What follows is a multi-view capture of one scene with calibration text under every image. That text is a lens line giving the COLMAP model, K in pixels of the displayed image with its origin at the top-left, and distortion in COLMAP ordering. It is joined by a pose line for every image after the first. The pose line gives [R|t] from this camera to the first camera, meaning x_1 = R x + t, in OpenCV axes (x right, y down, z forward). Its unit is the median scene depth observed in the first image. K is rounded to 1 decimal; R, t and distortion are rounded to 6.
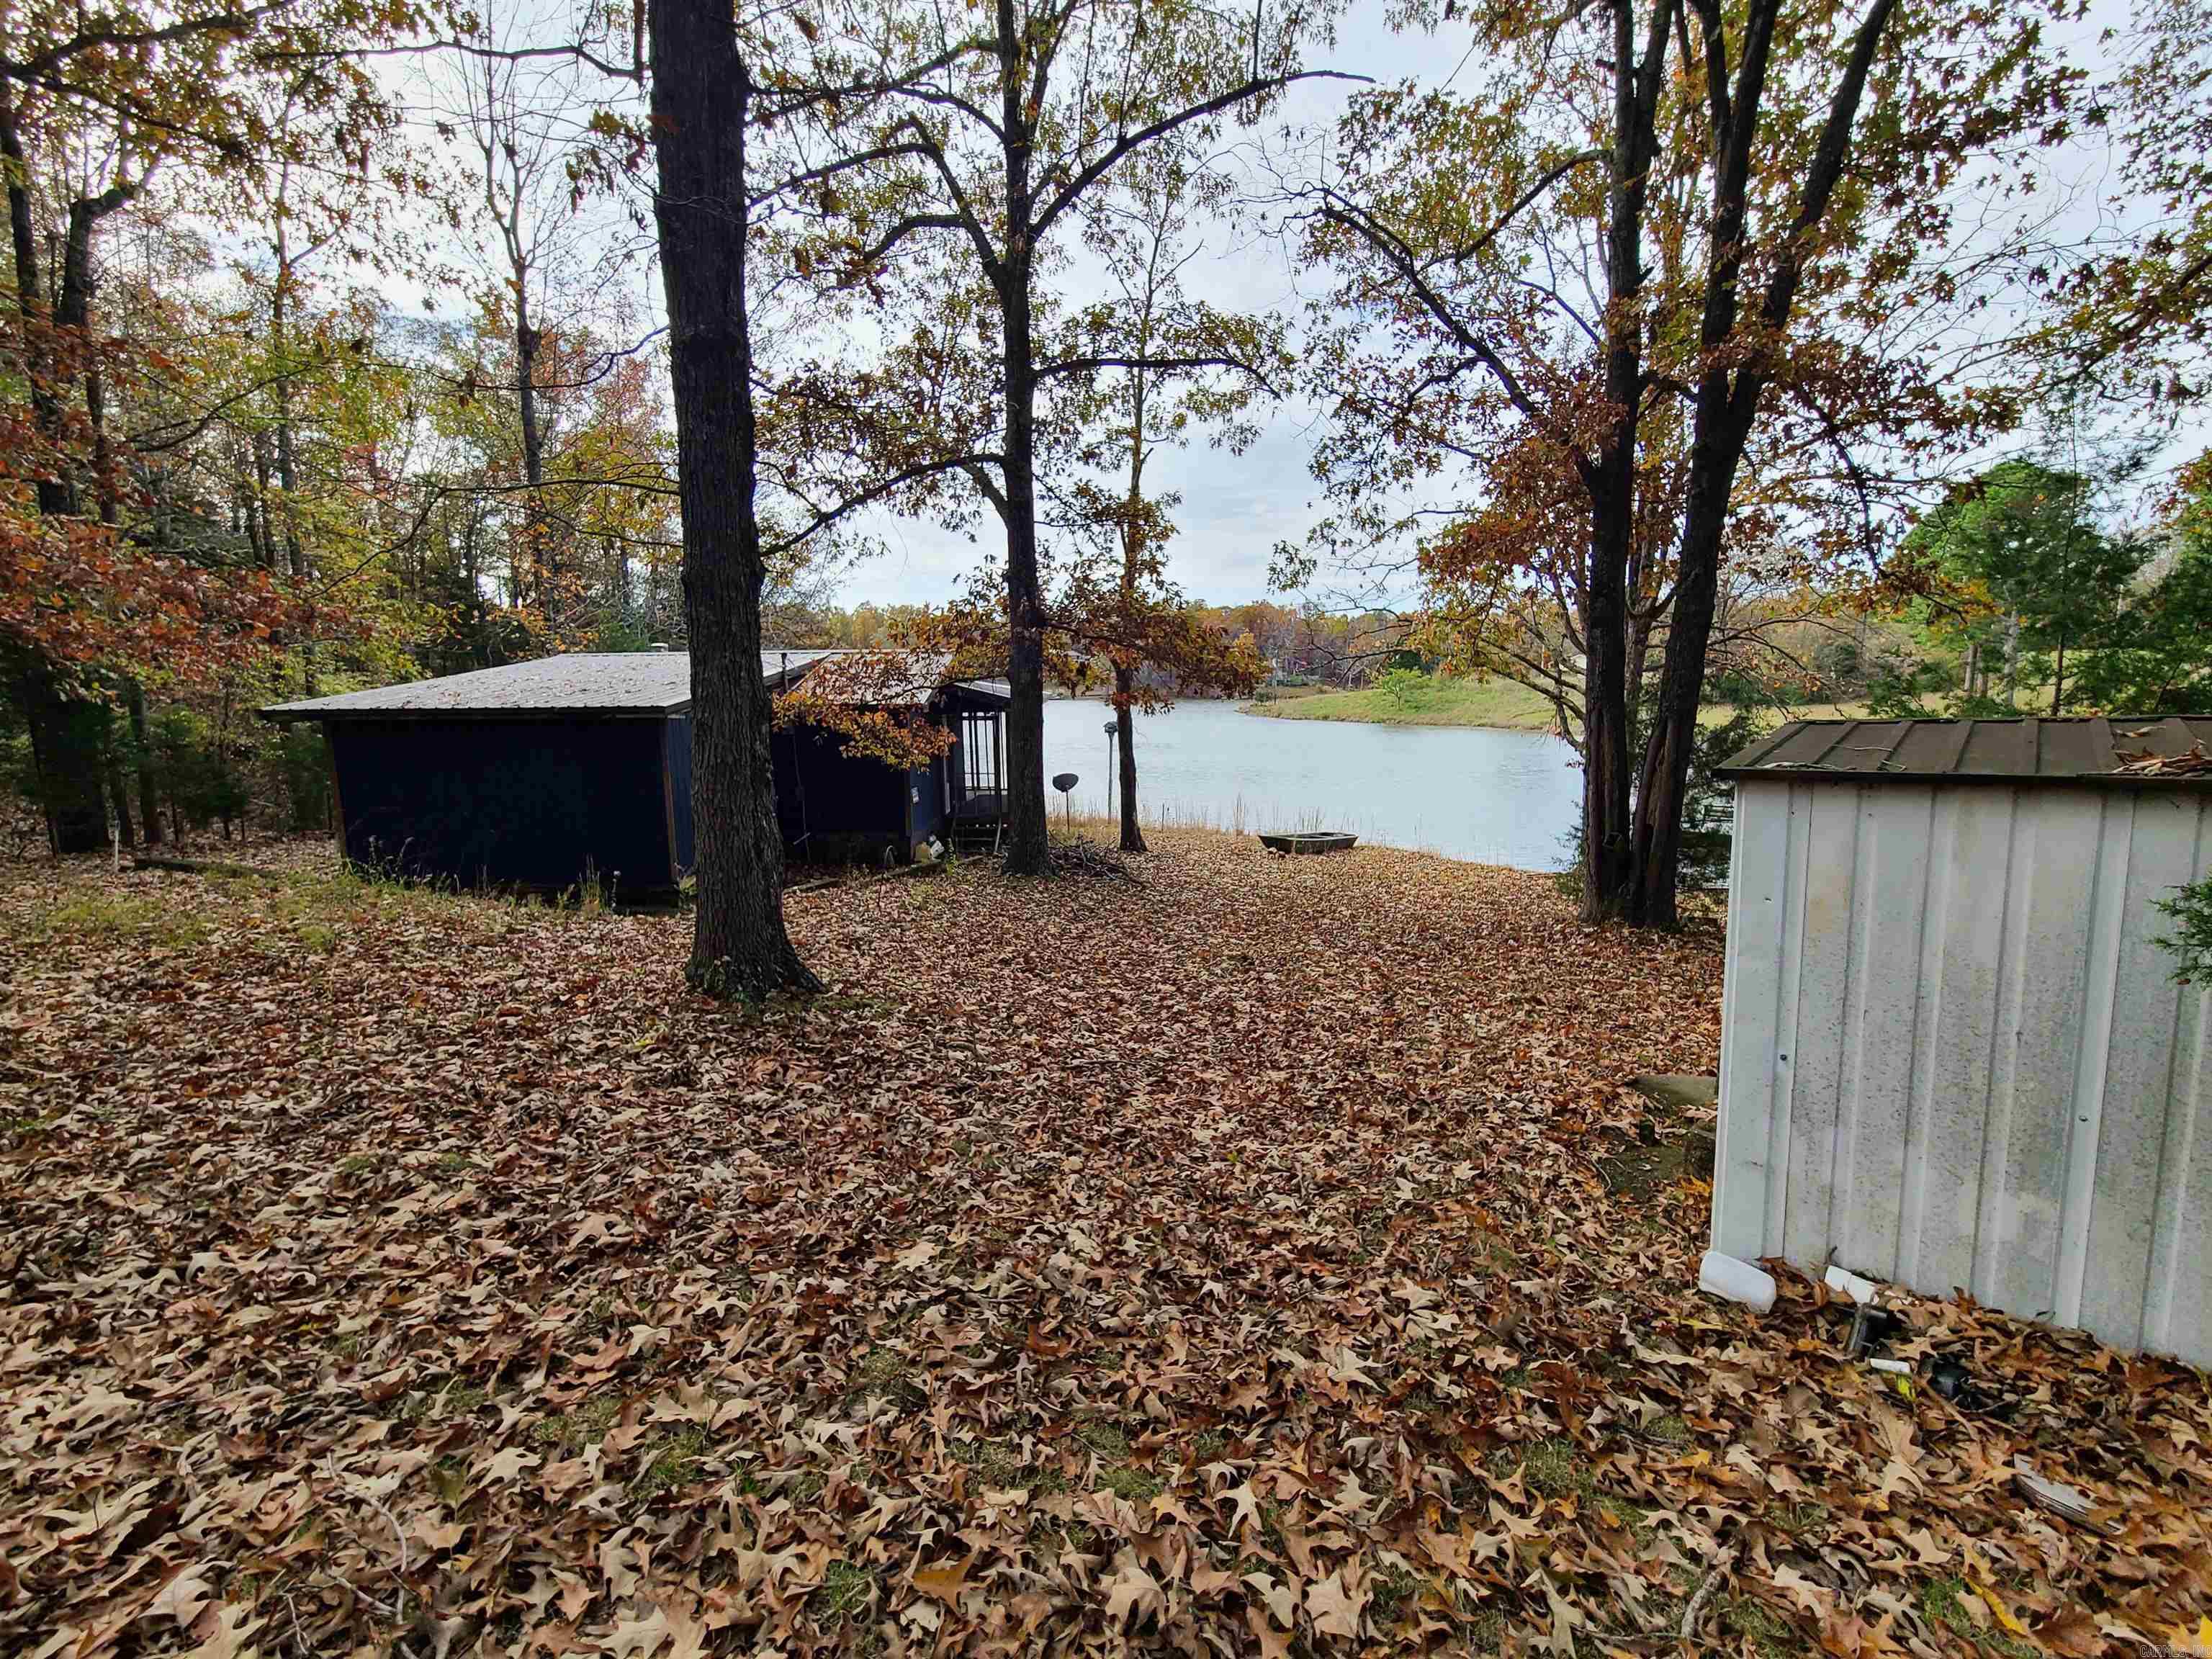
lens RADIAL K [[901.5, 0, 1128.1], [0, 901.5, 819.7], [0, 0, 1]] dist [-0.000177, -0.002835]
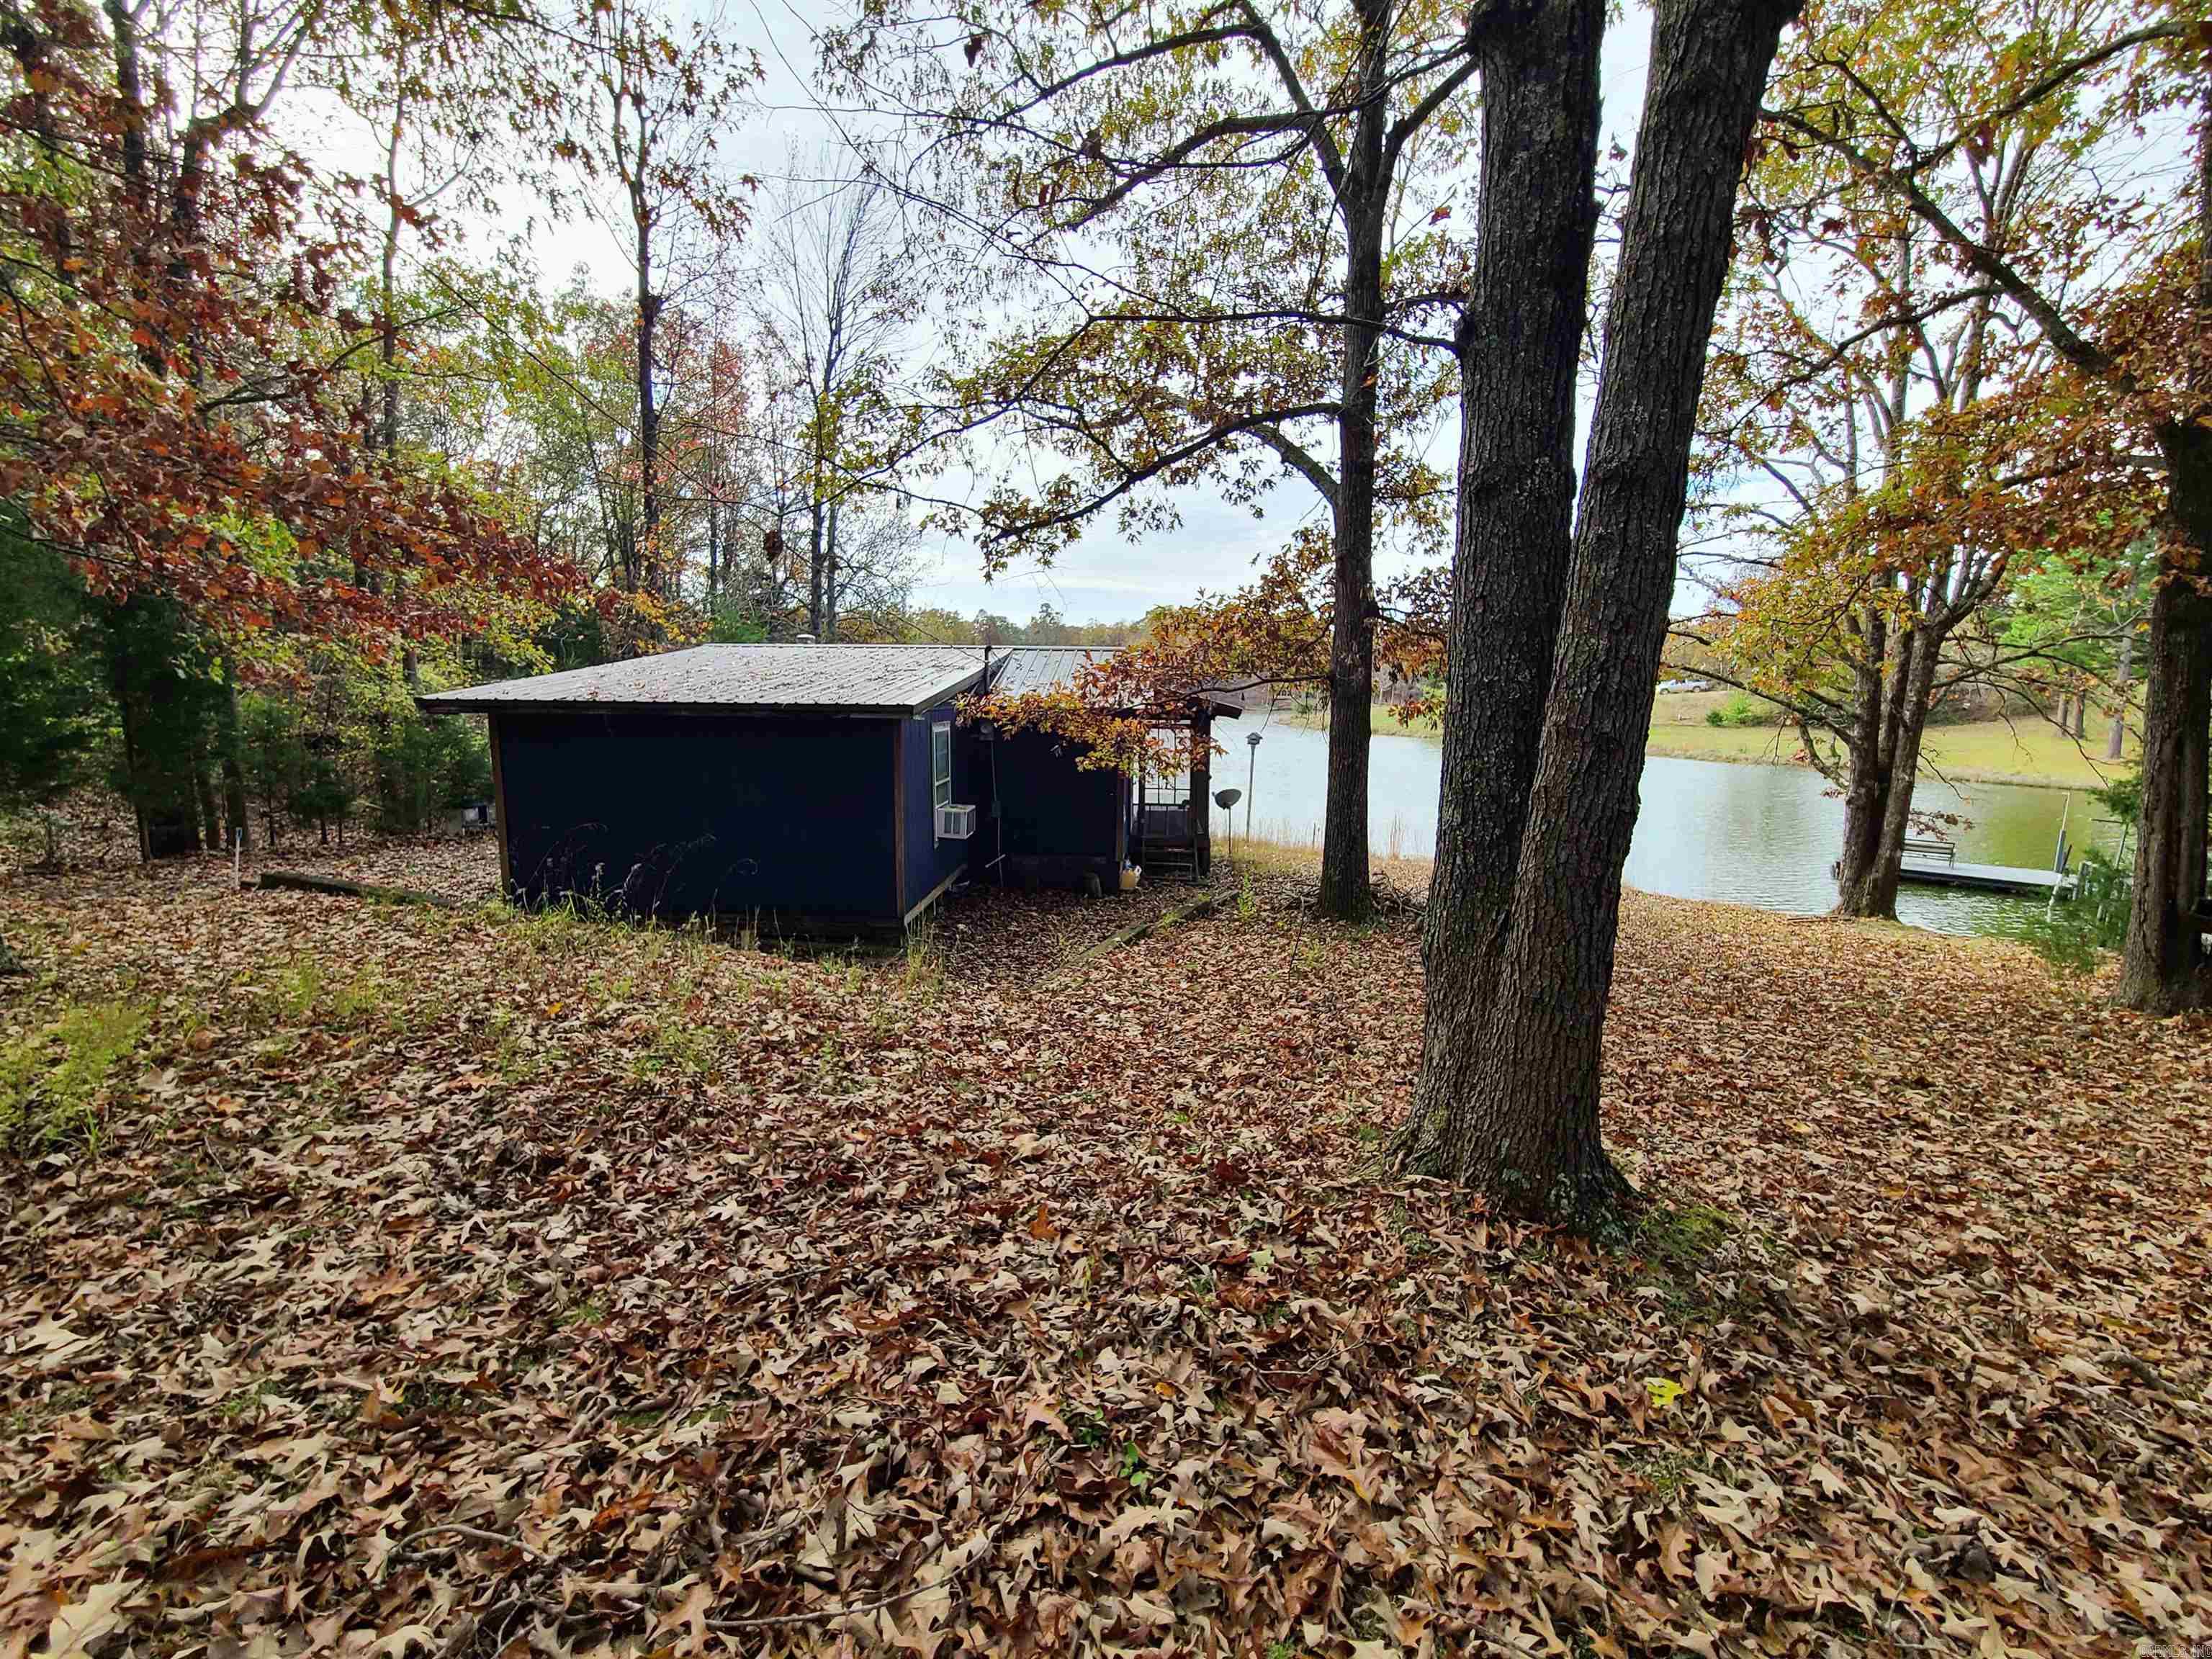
lens RADIAL K [[901.5, 0, 1128.1], [0, 901.5, 819.7], [0, 0, 1]] dist [-0.000177, -0.002835]
pose [[0.999656, 0.023807, -0.011022, -0.261288], [-0.023932, 0.999649, -0.011341, -0.014684], [0.010748, 0.011601, 0.999875, 0.155559]]
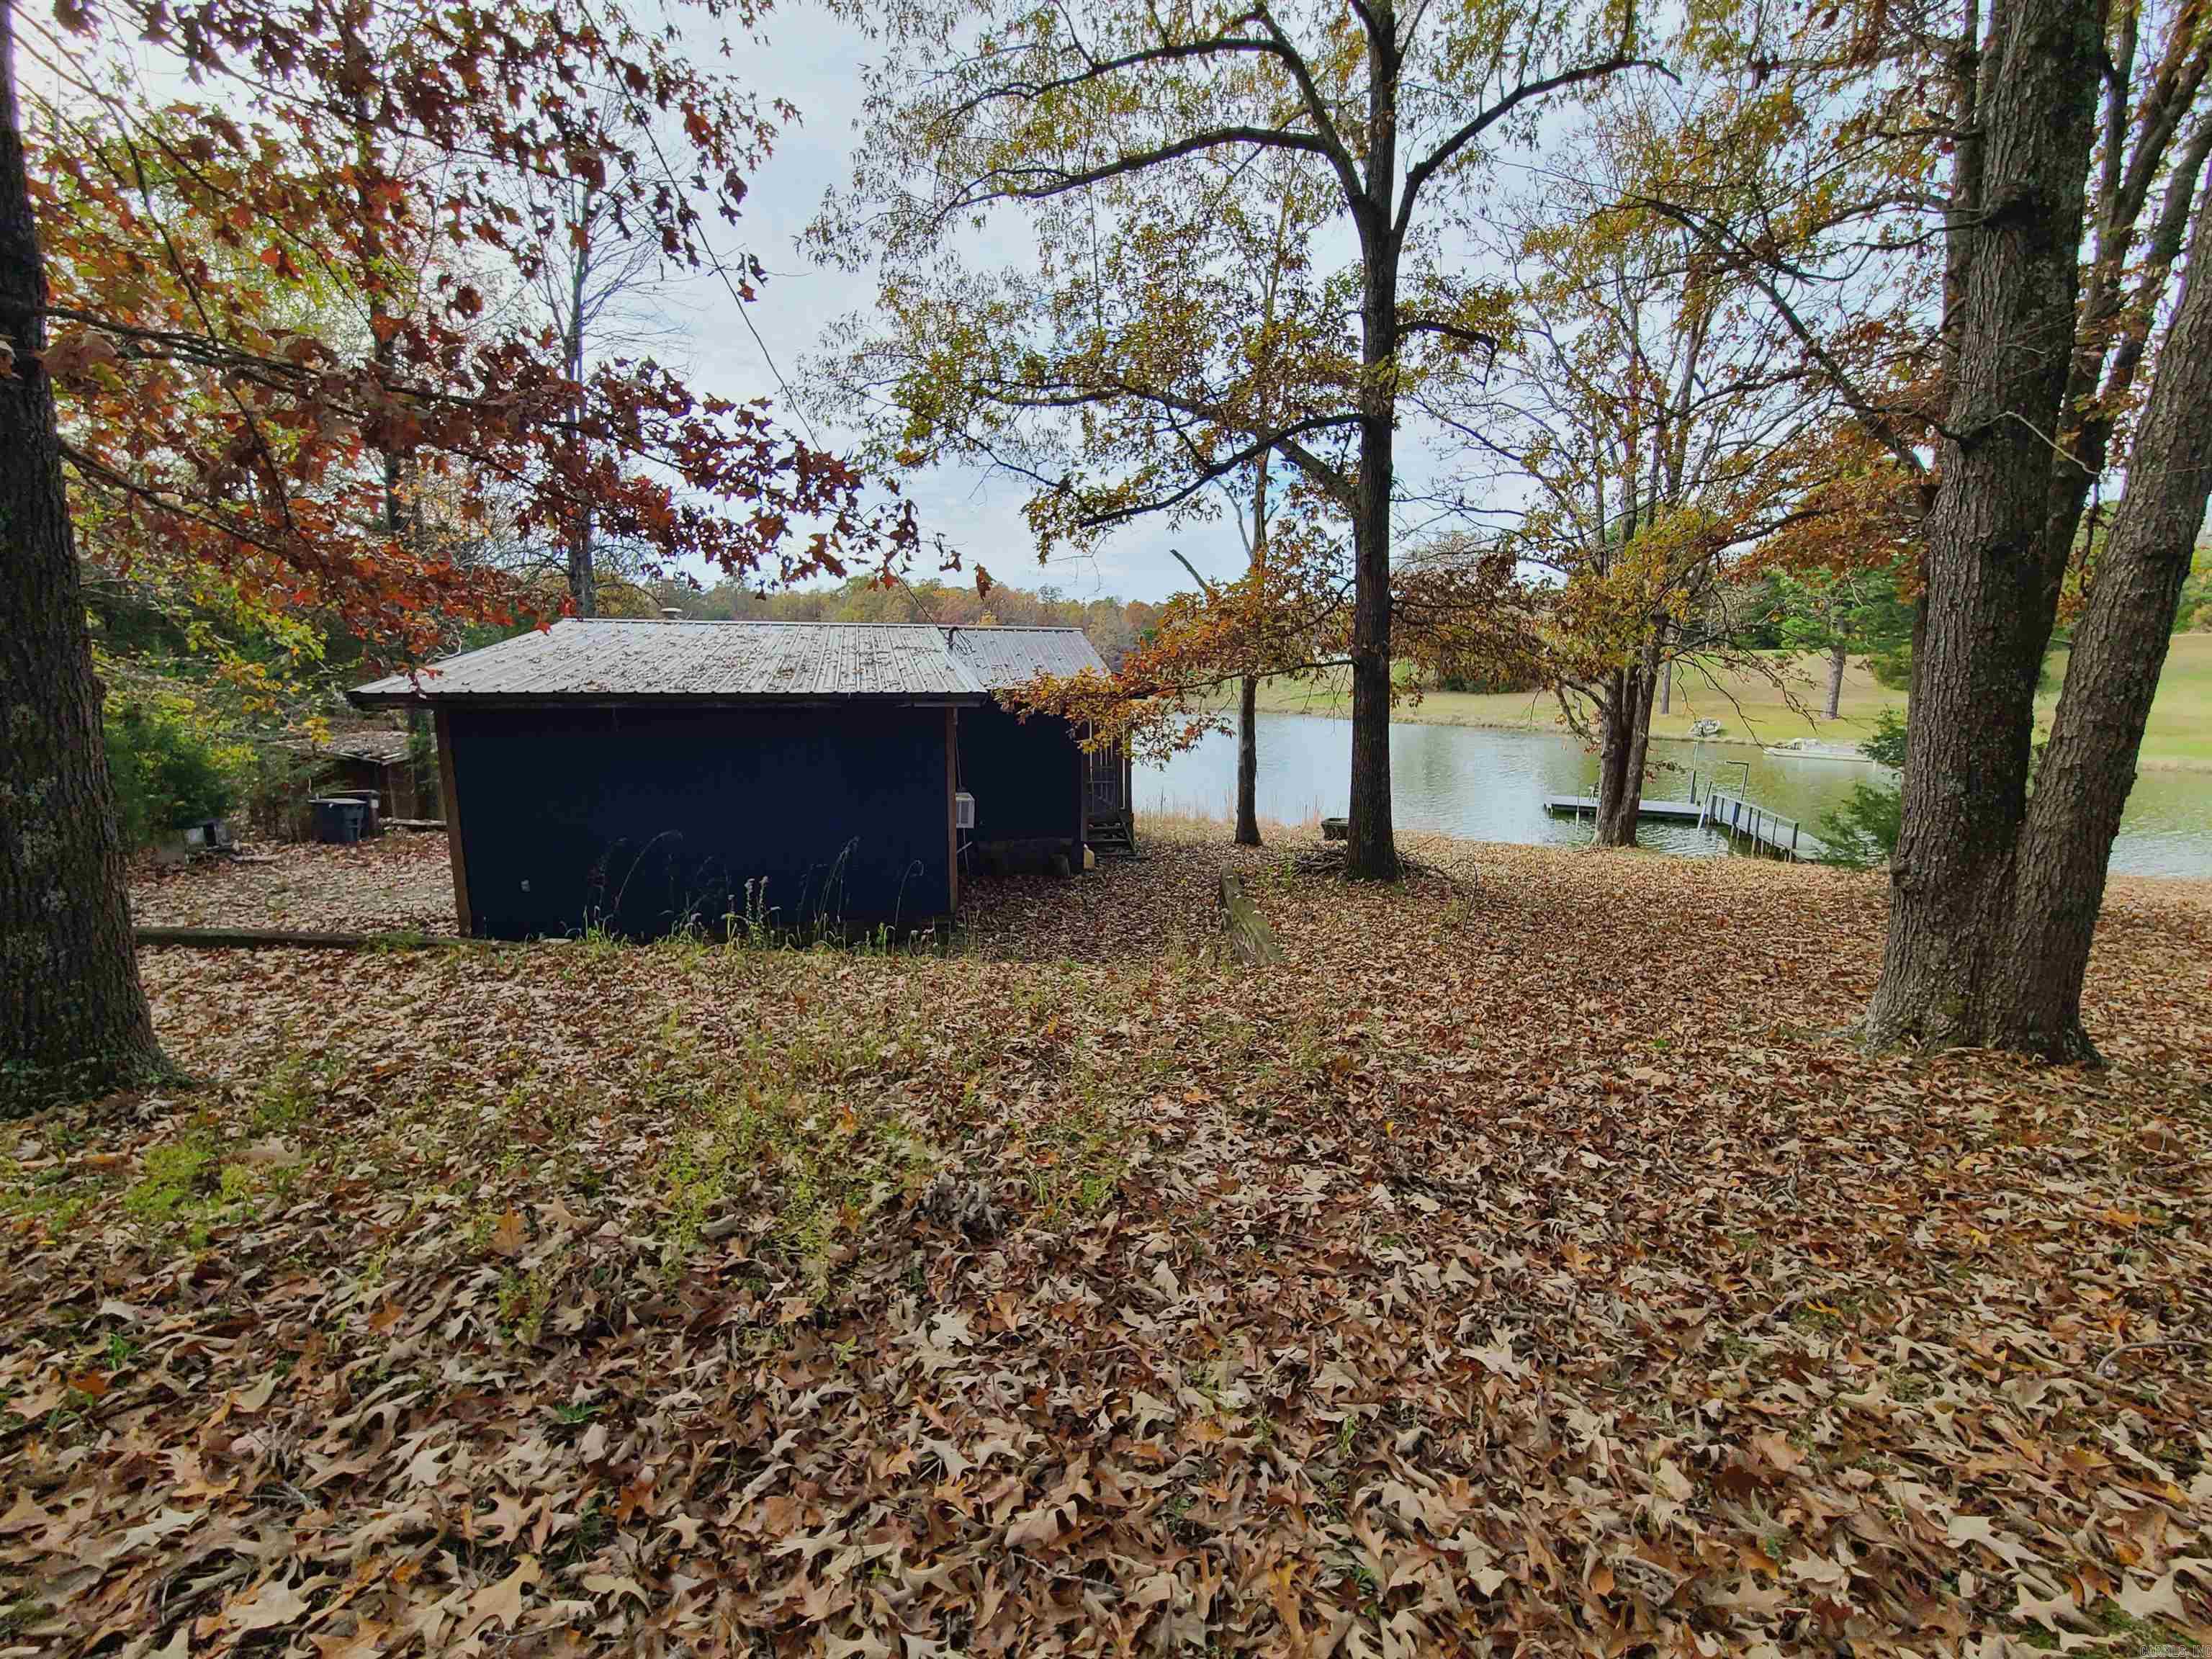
lens RADIAL K [[901.5, 0, 1128.1], [0, 901.5, 819.7], [0, 0, 1]] dist [-0.000177, -0.002835]
pose [[0.959129, -0.034034, 0.280914, -0.517305], [0.030854, 0.999400, 0.015738, -0.019188], [-0.281281, -0.006428, 0.959604, 0.173965]]
